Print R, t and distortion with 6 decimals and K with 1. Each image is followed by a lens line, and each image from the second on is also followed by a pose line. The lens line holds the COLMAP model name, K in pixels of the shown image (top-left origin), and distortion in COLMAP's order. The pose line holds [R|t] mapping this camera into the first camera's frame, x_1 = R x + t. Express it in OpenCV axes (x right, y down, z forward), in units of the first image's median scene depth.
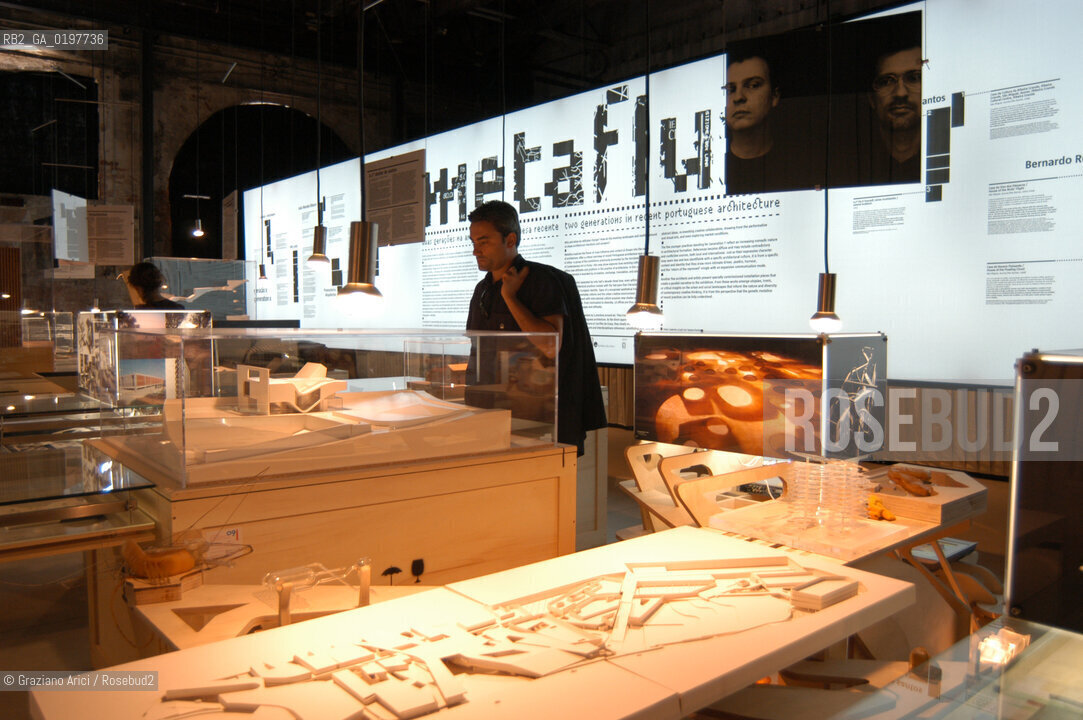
lens RADIAL K [[843.5, 0, 540.9], [0, 843.5, 356.6], [0, 0, 1]] dist [-0.095506, 0.038928]
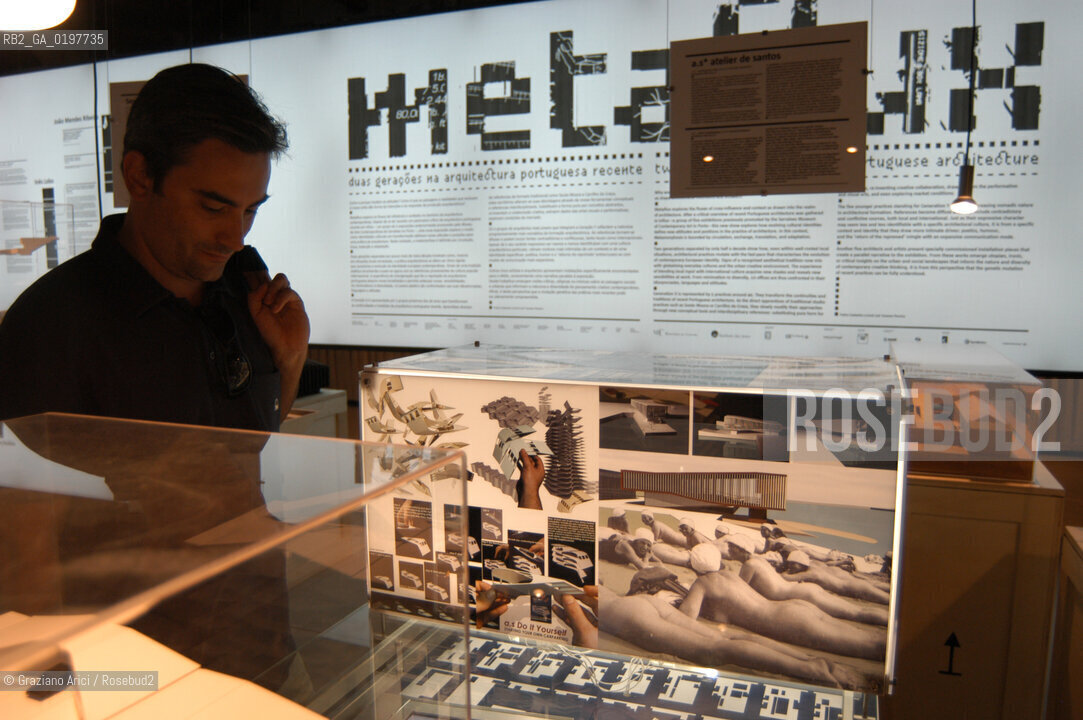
lens RADIAL K [[843.5, 0, 540.3], [0, 843.5, 365.6], [0, 0, 1]] dist [-0.095506, 0.038928]
pose [[0.883277, -0.050693, 0.466103, -0.459457], [0.021562, 0.997478, 0.067625, -0.044393], [-0.468355, -0.049681, 0.882142, 0.467556]]
